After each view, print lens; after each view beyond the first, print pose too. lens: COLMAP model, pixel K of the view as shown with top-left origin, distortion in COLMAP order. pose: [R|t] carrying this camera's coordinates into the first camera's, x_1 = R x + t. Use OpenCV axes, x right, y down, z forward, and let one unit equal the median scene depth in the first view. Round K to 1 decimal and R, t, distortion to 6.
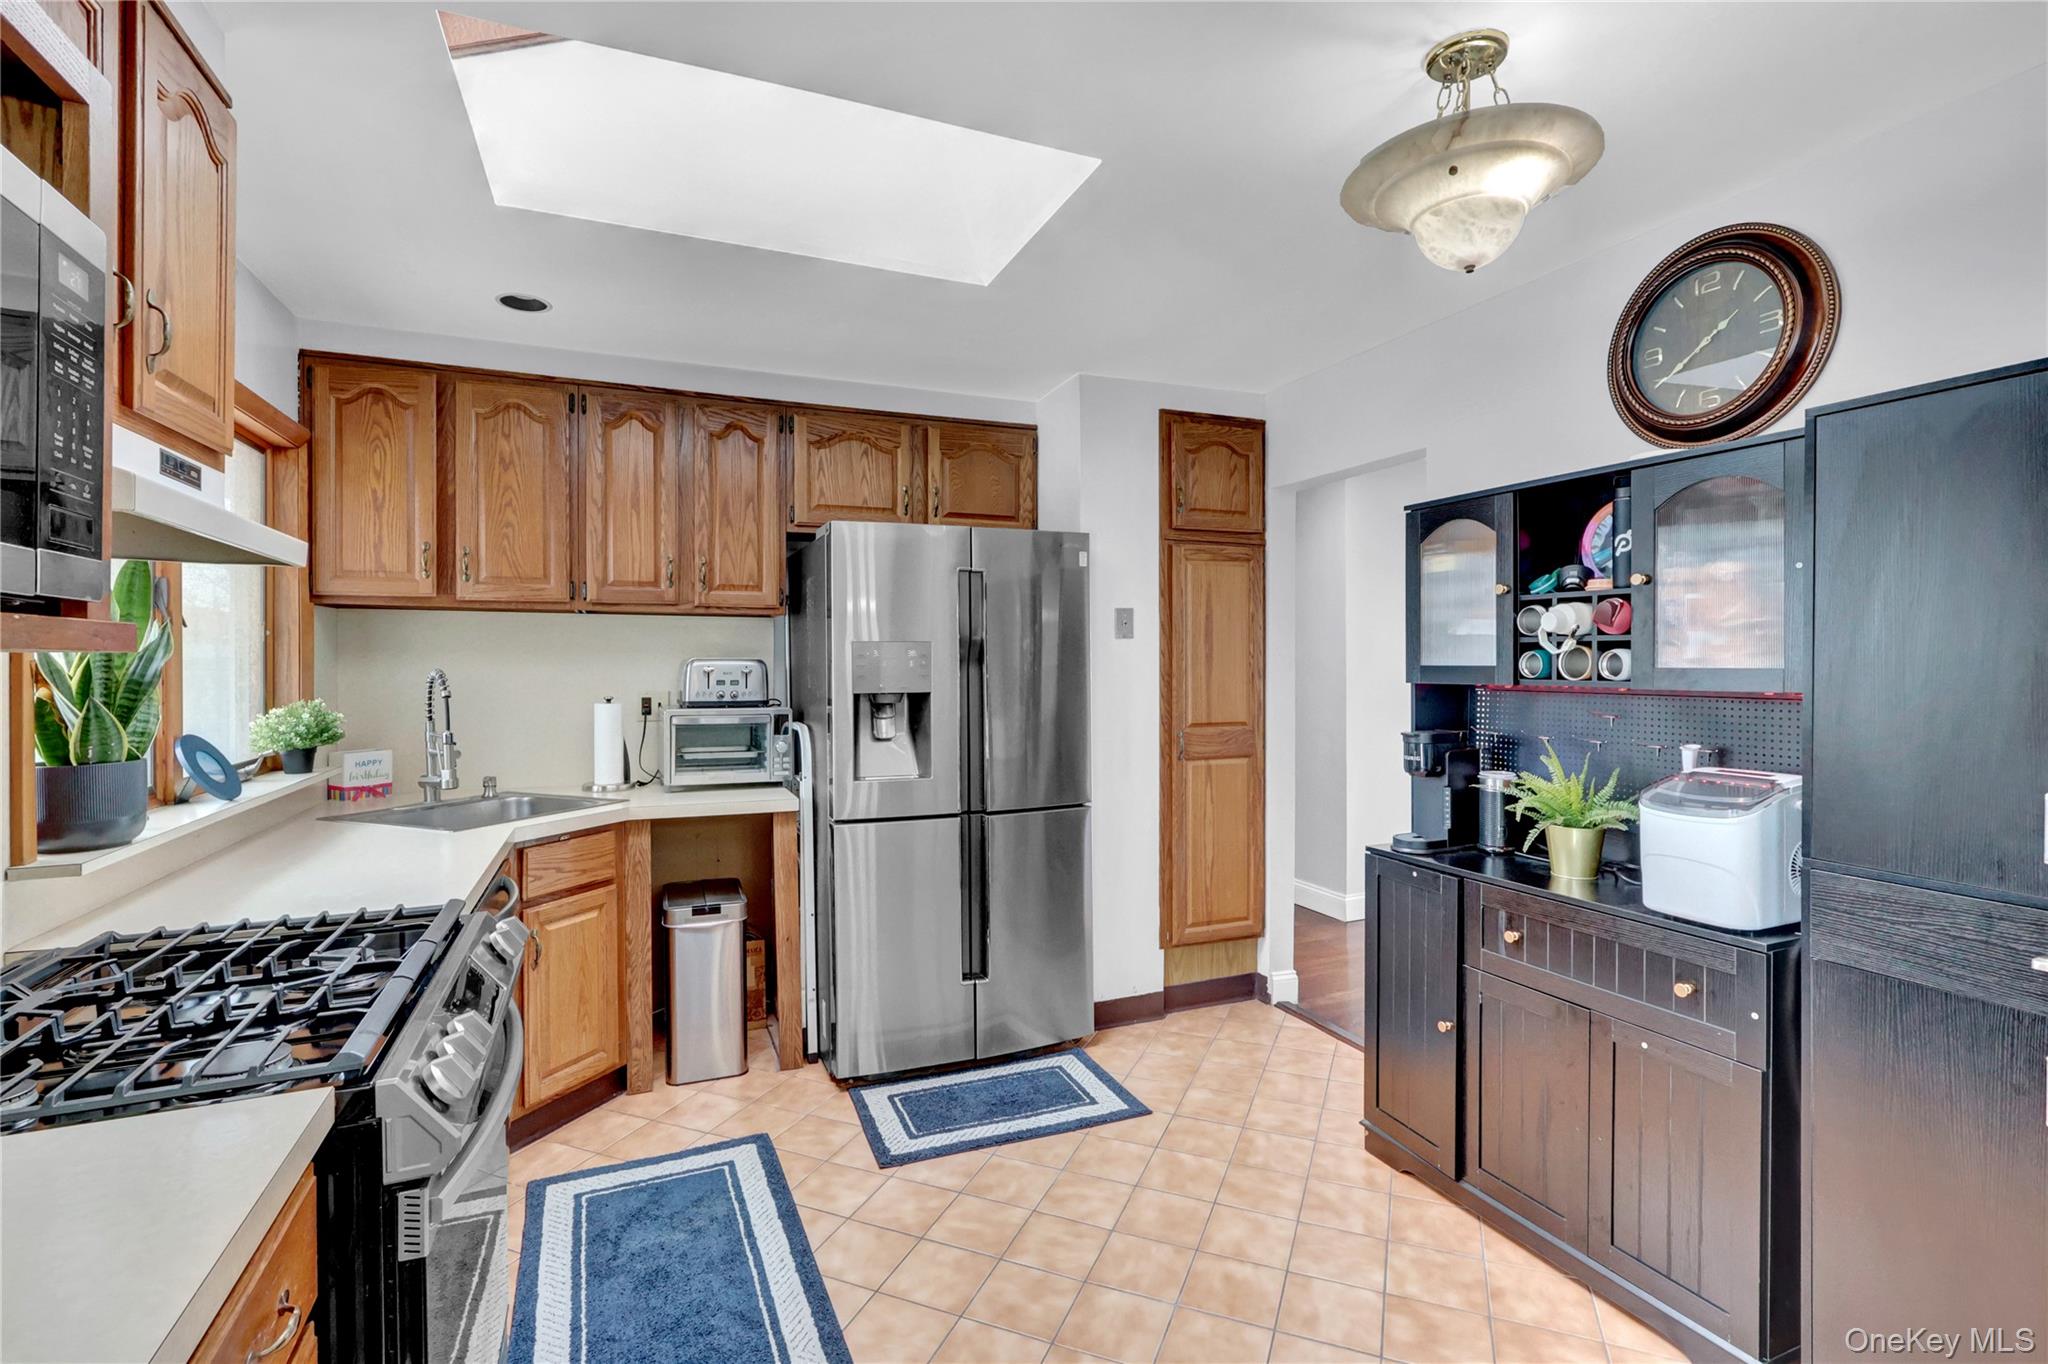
lens RADIAL K [[949.6, 0, 1022.1], [0, 949.6, 670.1], [0, 0, 1]] dist [-0.002326, 0.001218]
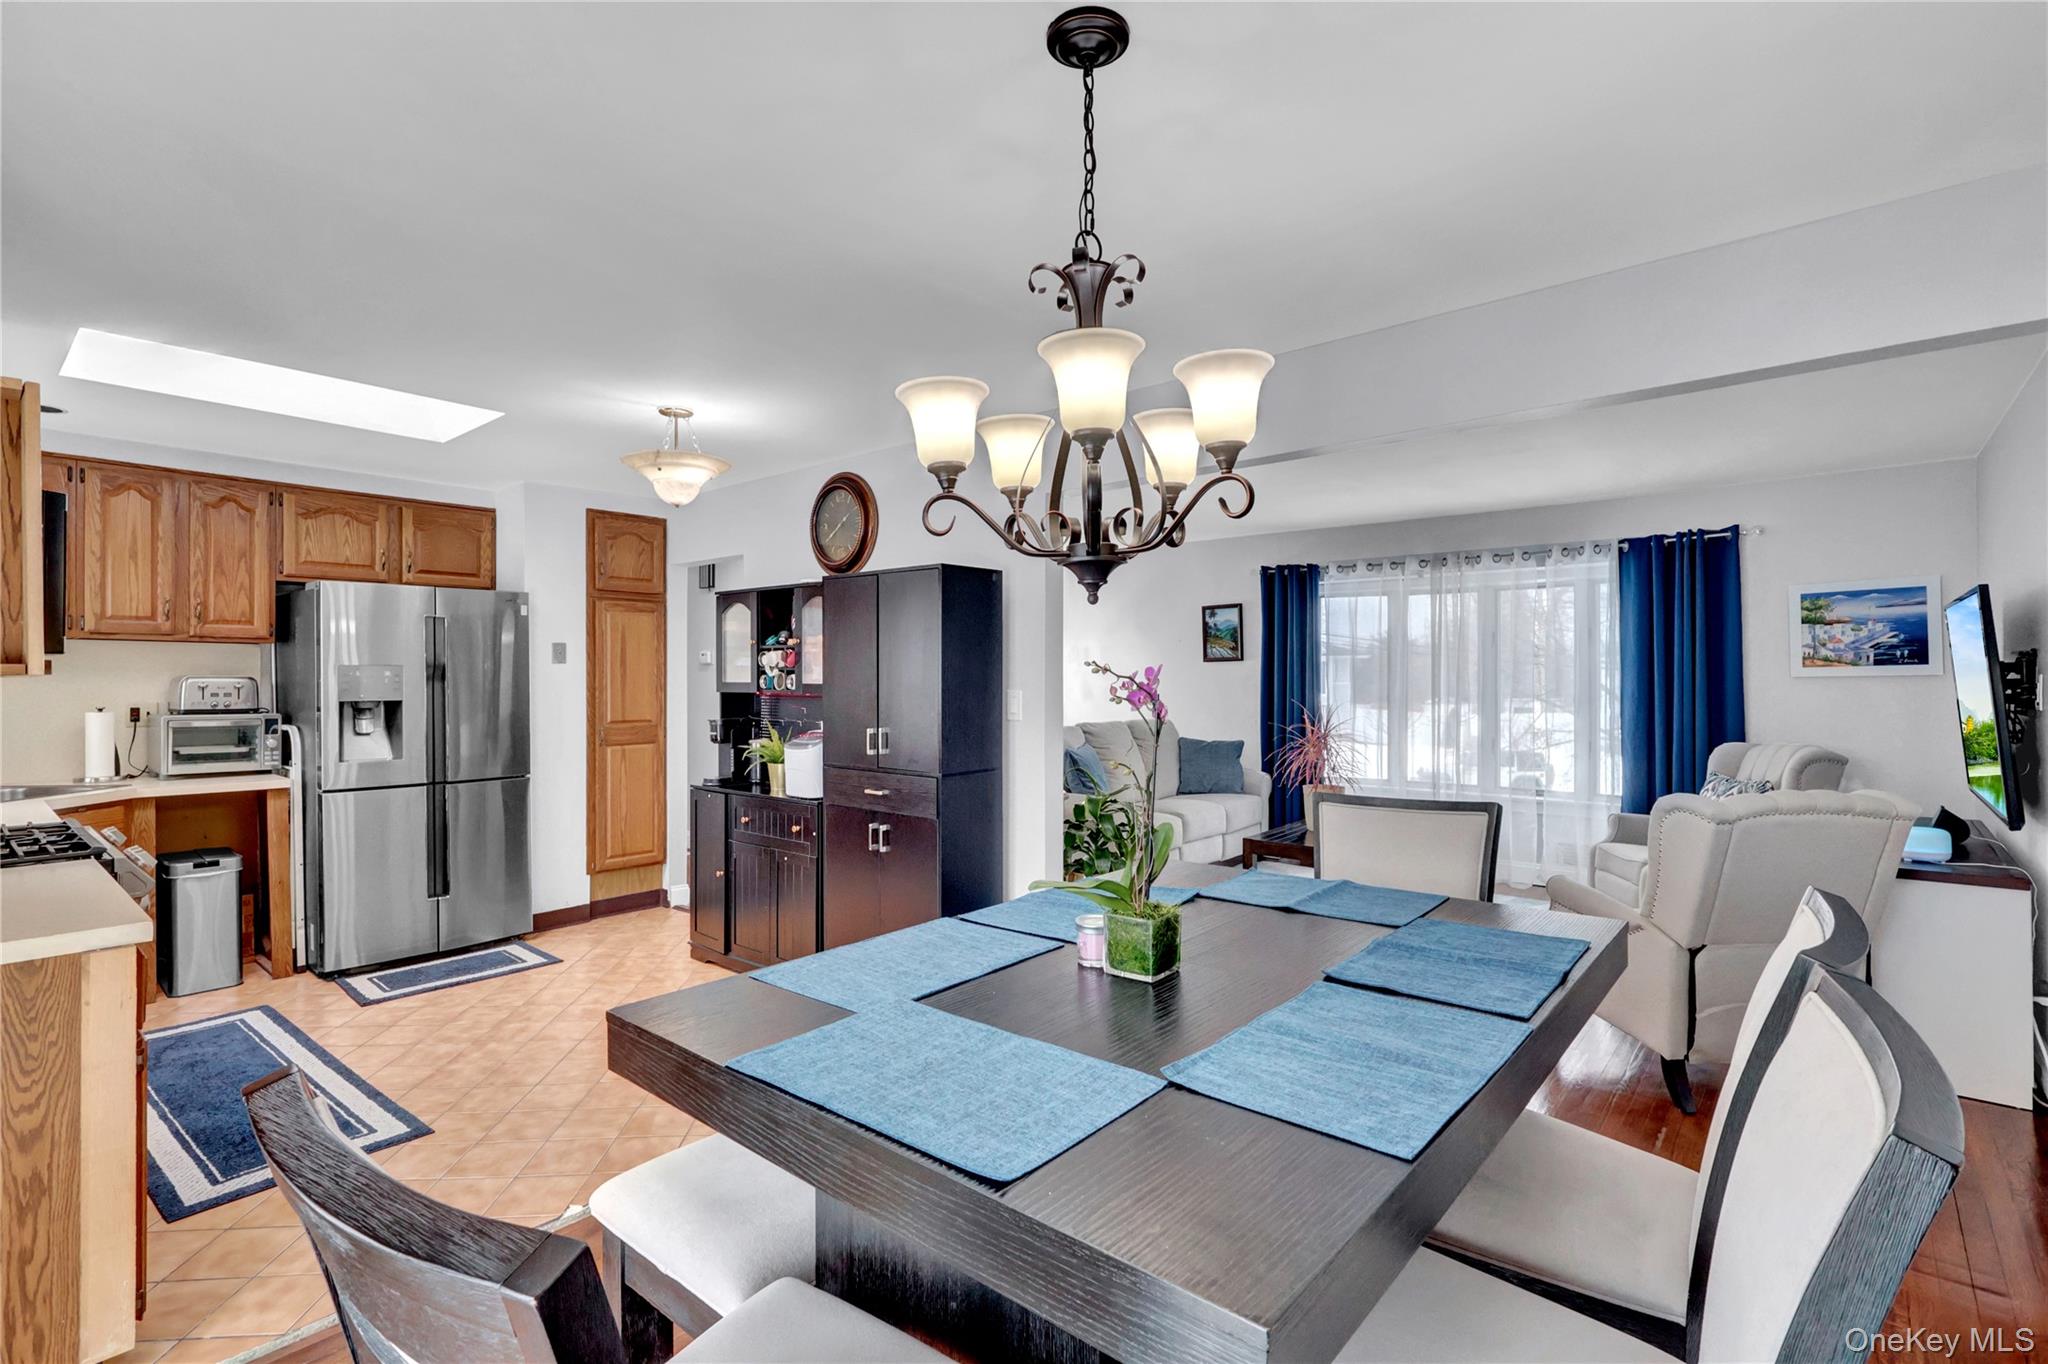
lens RADIAL K [[949.6, 0, 1001.6], [0, 949.6, 681.4], [0, 0, 1]] dist [-0.002326, 0.001218]
pose [[0.899193, 0.001225, 0.437551, 0.093358], [0.000756, 0.999990, -0.004353, 0.001248], [-0.437552, 0.004245, 0.899183, -0.714530]]
